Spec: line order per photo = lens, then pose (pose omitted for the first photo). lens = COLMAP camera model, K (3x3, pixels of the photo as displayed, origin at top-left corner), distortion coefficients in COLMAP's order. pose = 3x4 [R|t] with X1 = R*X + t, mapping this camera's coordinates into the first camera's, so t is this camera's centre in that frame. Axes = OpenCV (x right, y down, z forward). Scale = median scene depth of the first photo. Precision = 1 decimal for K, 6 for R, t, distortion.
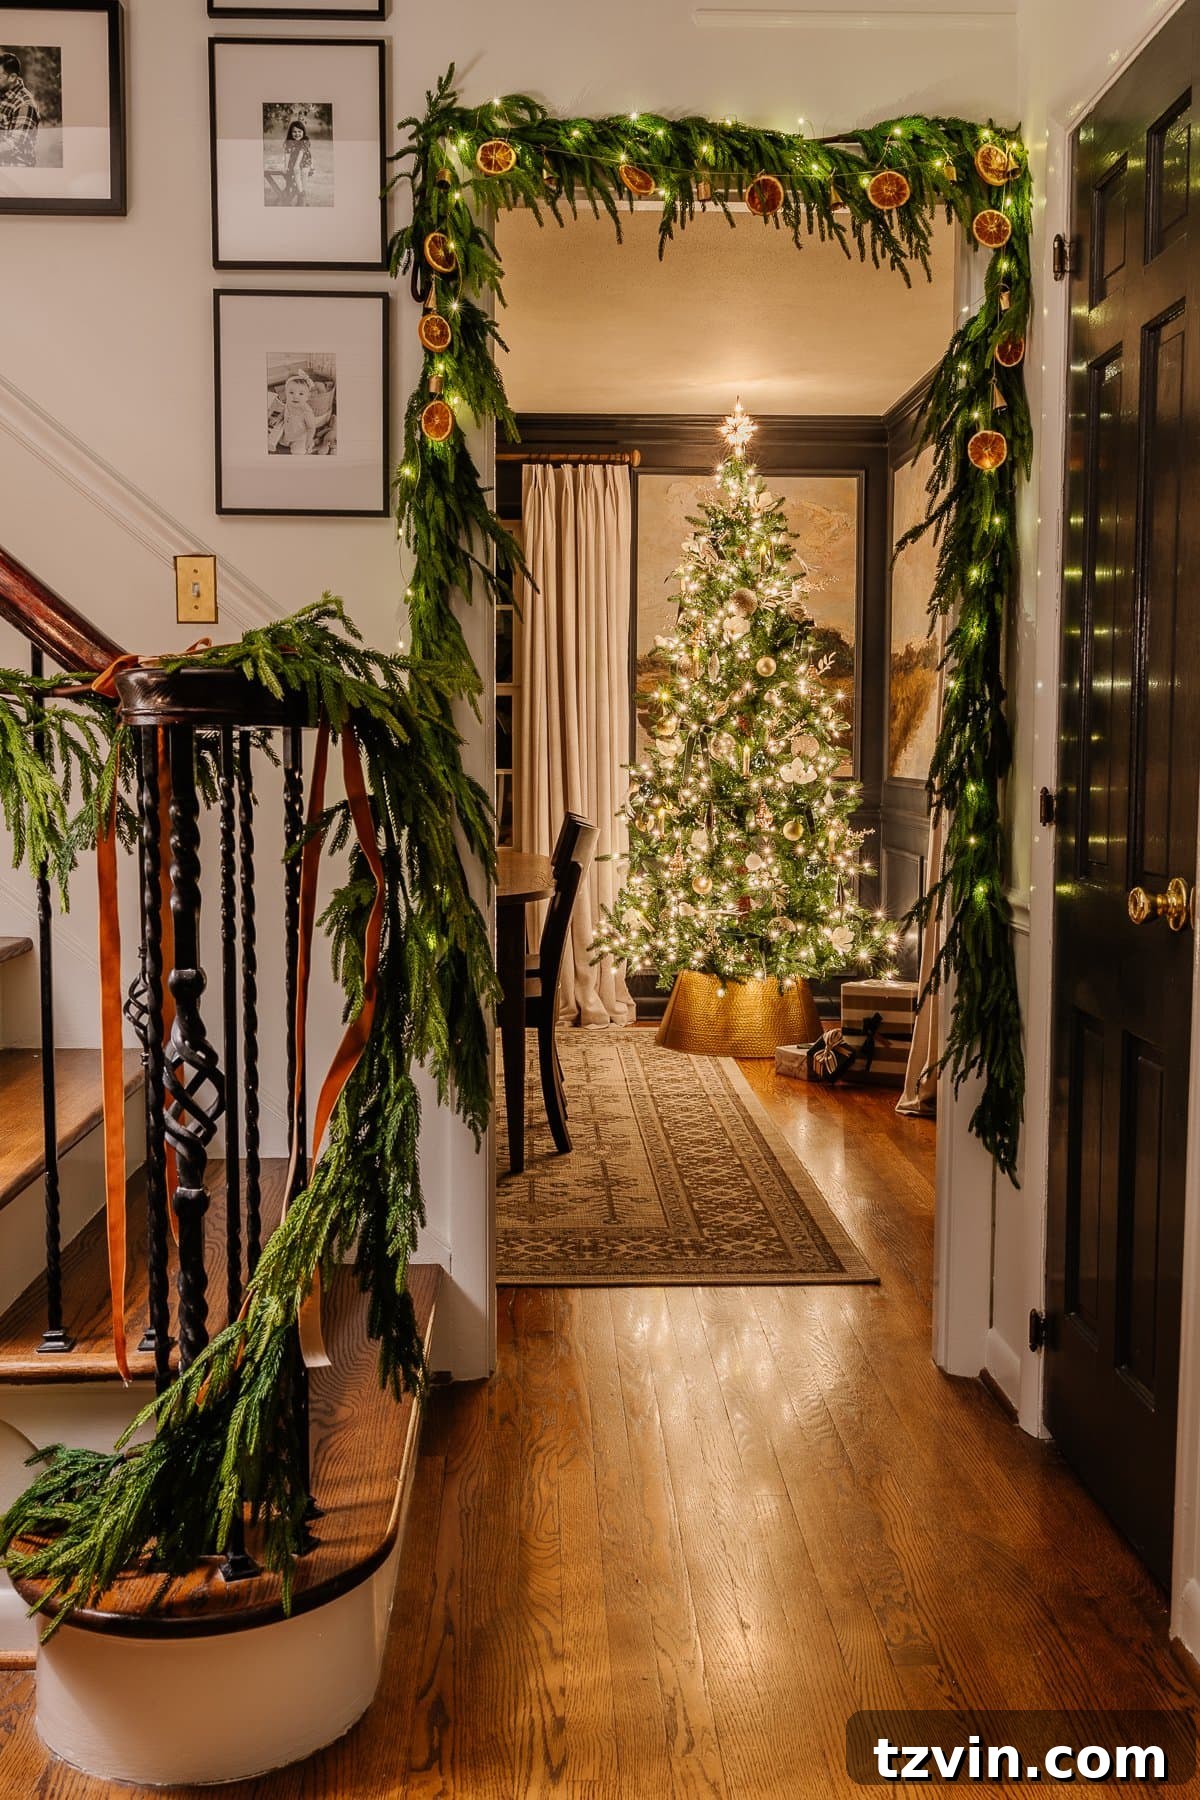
lens RADIAL K [[1700.6, 0, 631.1], [0, 1700.6, 909.9], [0, 0, 1]] dist [0.009021, 0.000000]
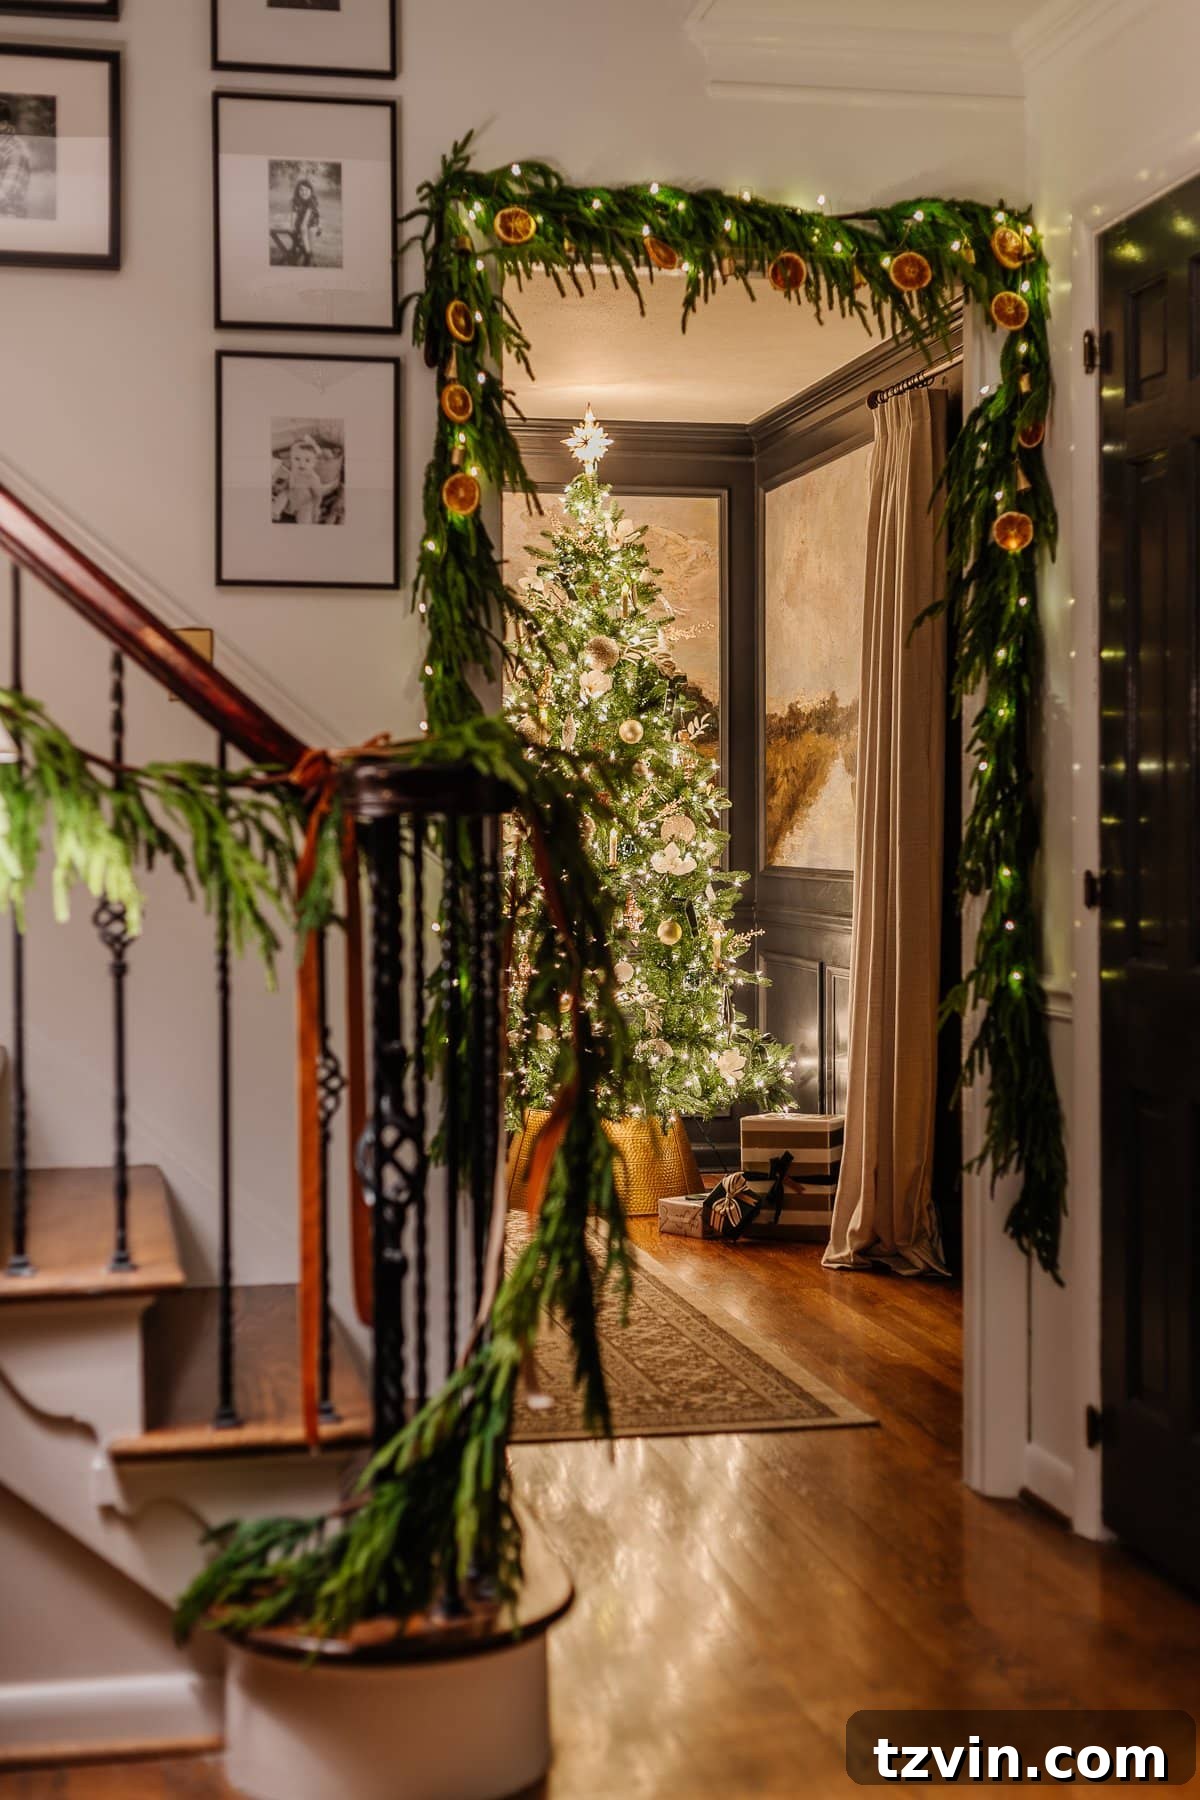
lens RADIAL K [[2646.6, 0, 597.6], [0, 2646.6, 900.6], [0, 0, 1]] dist [0.012659, 0.000000]
pose [[0.985958, -0.009602, 0.166720, -0.283429], [0.020901, 0.997591, -0.066148, 0.040148], [-0.165683, 0.068704, 0.983783, -0.452772]]
